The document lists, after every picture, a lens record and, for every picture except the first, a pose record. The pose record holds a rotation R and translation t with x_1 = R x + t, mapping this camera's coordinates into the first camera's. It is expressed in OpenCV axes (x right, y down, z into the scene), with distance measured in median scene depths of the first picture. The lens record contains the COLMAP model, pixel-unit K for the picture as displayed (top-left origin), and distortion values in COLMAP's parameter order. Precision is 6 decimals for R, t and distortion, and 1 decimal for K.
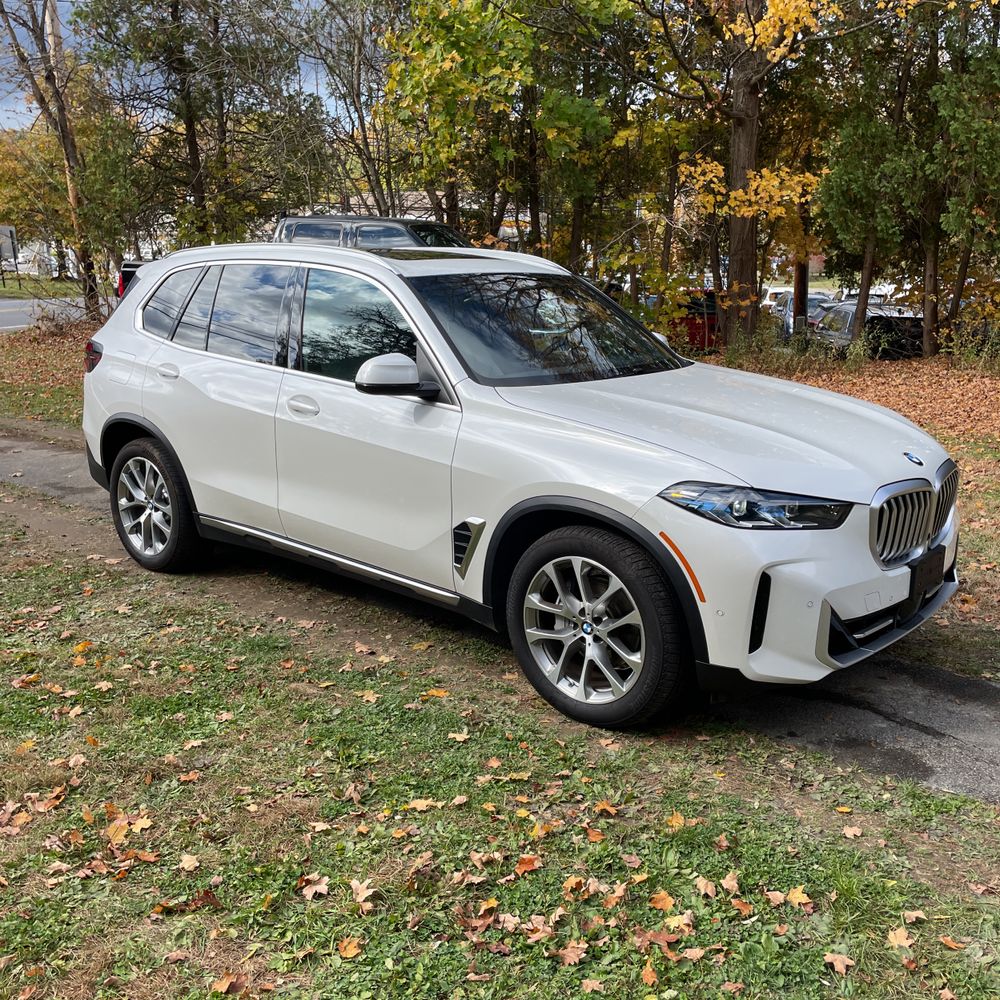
lens RADIAL K [[997.2, 0, 499.5], [0, 997.2, 496.5], [0, 0, 1]] dist [0.090646, -0.093785]
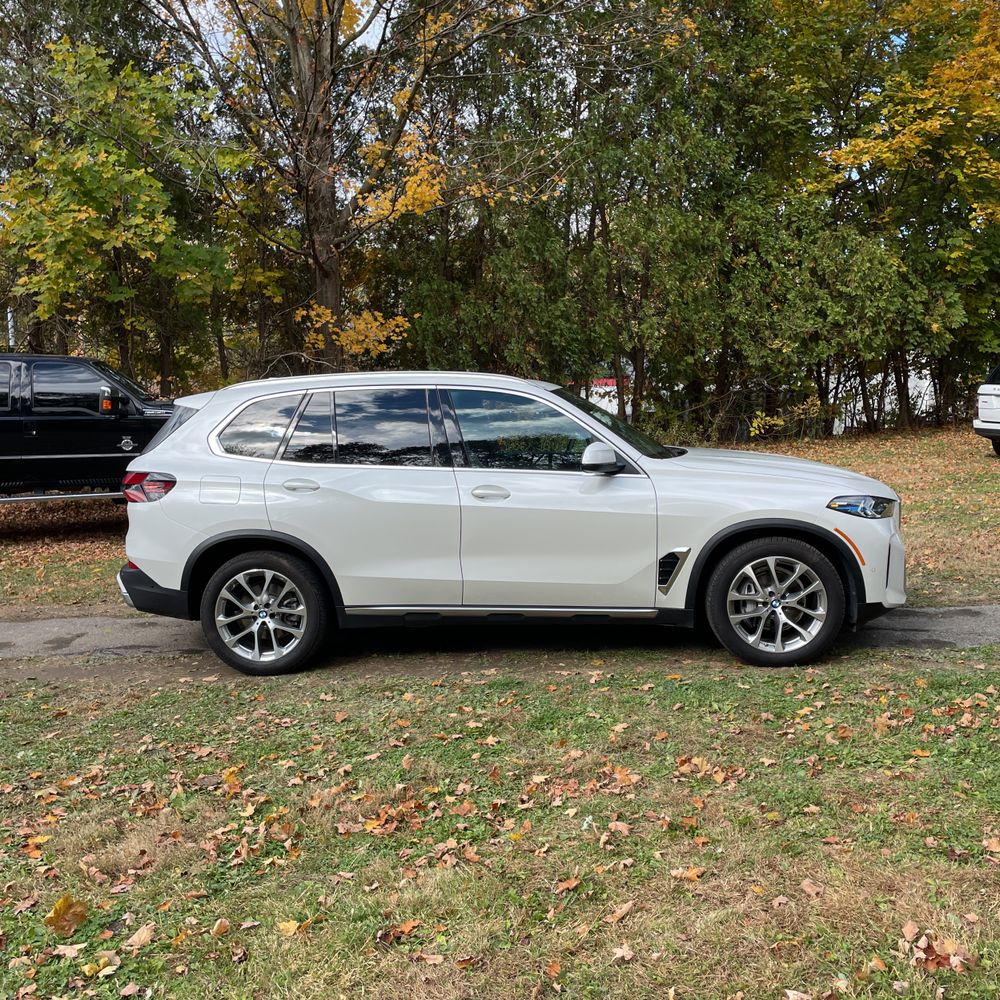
lens RADIAL K [[1008.5, 0, 505.0], [0, 1008.5, 497.8], [0, 0, 1]] dist [0.085560, -0.100660]
pose [[0.809872, -0.092662, 0.579242, -0.882298], [0.167974, 0.982729, -0.077646, 0.017548], [-0.562043, 0.160181, 0.811449, -0.048316]]
